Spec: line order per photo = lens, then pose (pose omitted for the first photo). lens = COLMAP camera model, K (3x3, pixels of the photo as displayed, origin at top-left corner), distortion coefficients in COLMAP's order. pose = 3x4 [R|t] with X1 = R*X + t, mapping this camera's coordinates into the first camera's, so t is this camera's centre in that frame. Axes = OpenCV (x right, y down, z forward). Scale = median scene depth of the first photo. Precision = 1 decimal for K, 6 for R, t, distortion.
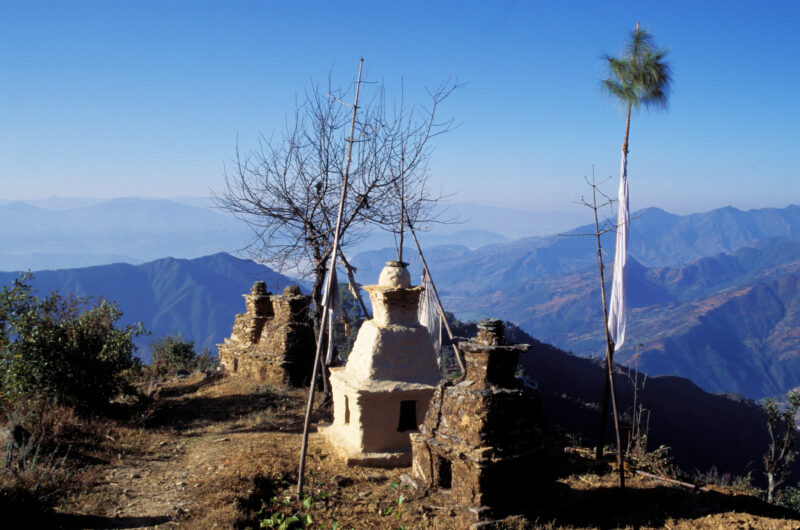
lens RADIAL K [[909.8, 0, 400.0], [0, 909.8, 265.0], [0, 0, 1]] dist [-0.202670, -0.013521]
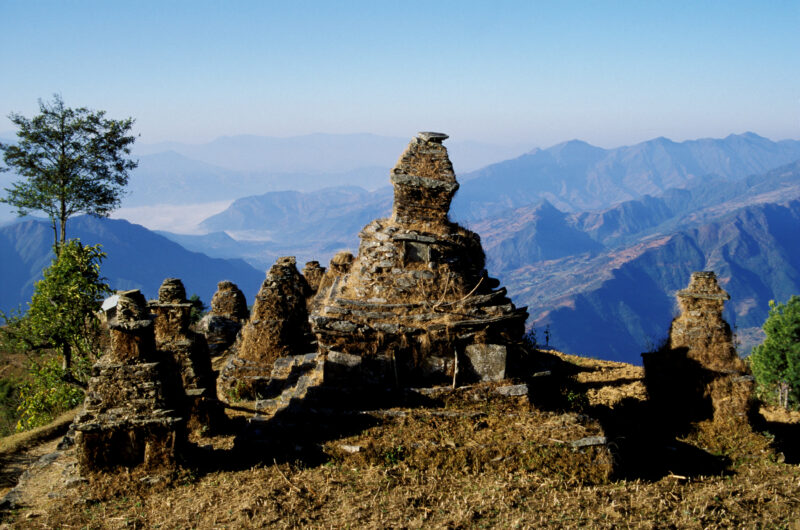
lens RADIAL K [[909.8, 0, 400.0], [0, 909.8, 265.0], [0, 0, 1]] dist [-0.202670, -0.013521]
pose [[0.992600, -0.025922, 0.118630, 0.003307], [0.021939, 0.999155, 0.034757, 0.020051], [-0.119431, -0.031897, 0.992330, 0.117561]]
